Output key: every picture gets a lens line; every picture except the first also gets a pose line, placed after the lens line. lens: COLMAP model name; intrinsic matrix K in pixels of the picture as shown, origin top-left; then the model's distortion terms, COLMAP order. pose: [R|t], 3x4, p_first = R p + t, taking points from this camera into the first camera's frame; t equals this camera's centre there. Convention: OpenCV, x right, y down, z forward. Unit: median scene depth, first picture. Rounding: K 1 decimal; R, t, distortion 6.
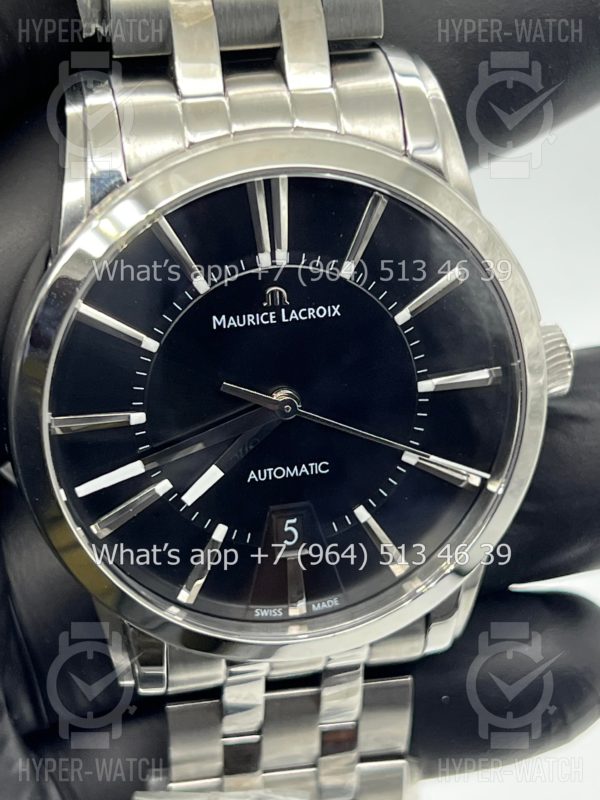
lens RADIAL K [[2101.4, 0, 297.7], [0, 2101.4, 392.1], [0, 0, 1]] dist [0.367032, 0.000000]
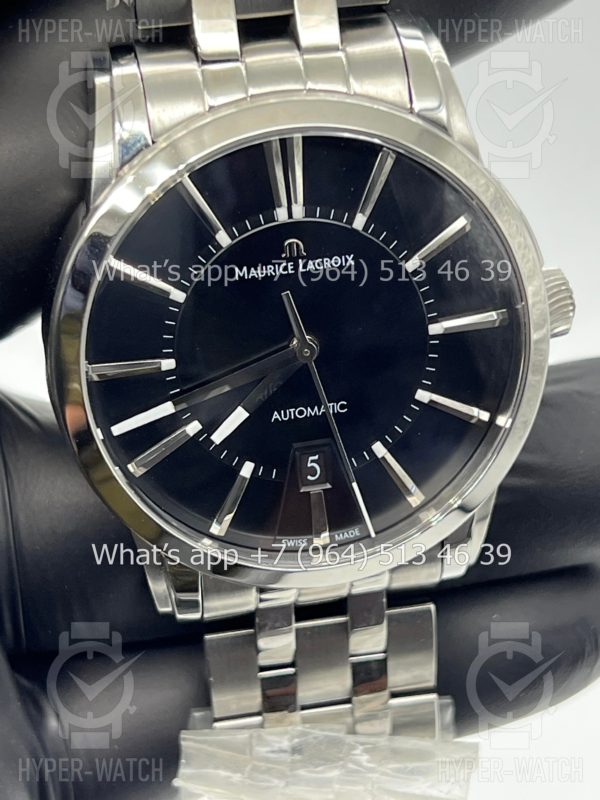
lens RADIAL K [[2101.4, 0, 304.1], [0, 2101.4, 398.3], [0, 0, 1]] dist [0.367032, 0.000000]
pose [[0.999540, -0.024028, -0.018508, 0.013021], [0.024247, 0.999638, 0.011681, 0.018558], [0.018221, -0.012125, 0.999760, -0.075750]]
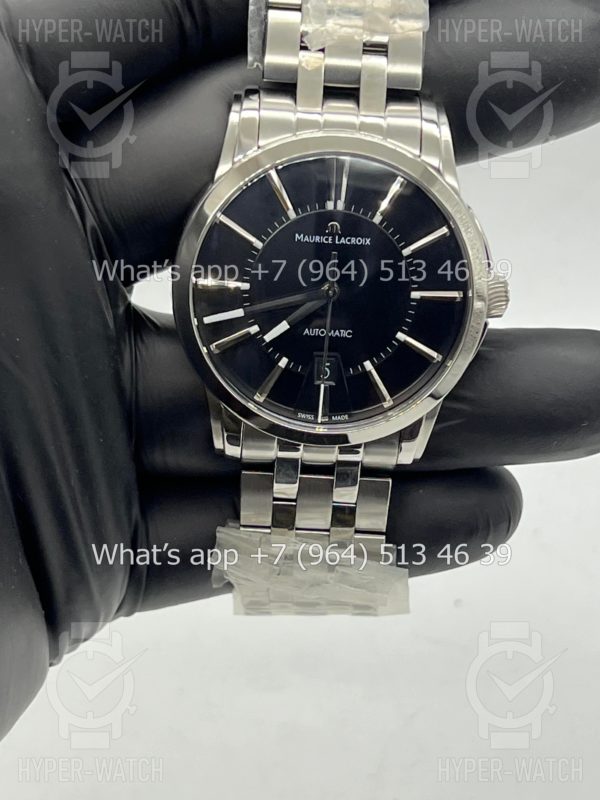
lens RADIAL K [[2101.4, 0, 298.4], [0, 2101.4, 398.0], [0, 0, 1]] dist [0.367032, 0.000000]
pose [[0.983266, 0.139256, -0.117452, 0.181112], [-0.149813, 0.984931, -0.086409, 0.242710], [0.103649, 0.102559, 0.989312, -0.691416]]
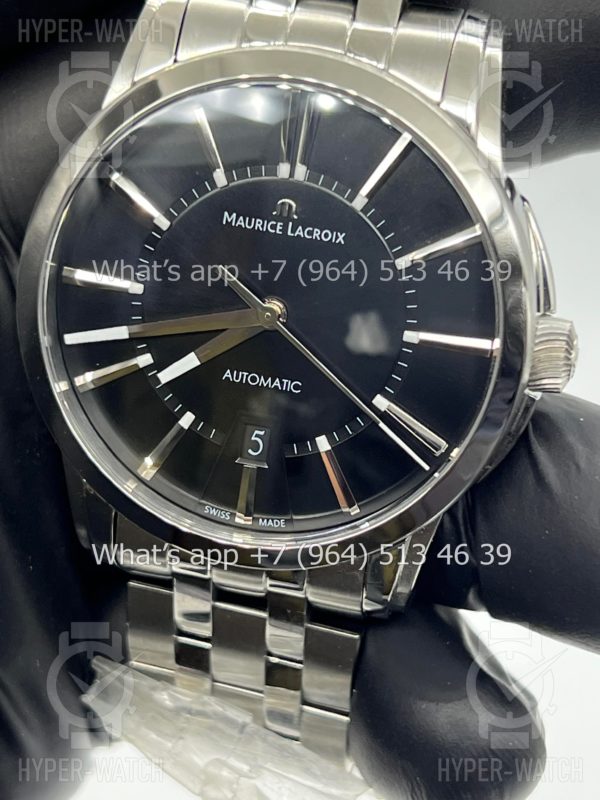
lens RADIAL K [[2101.4, 0, 308.5], [0, 2101.4, 397.5], [0, 0, 1]] dist [0.367032, 0.000000]
pose [[0.899613, 0.259617, -0.351135, 0.382948], [-0.293395, 0.954900, -0.045664, 0.086589], [0.323444, 0.144102, 0.935211, 0.043053]]
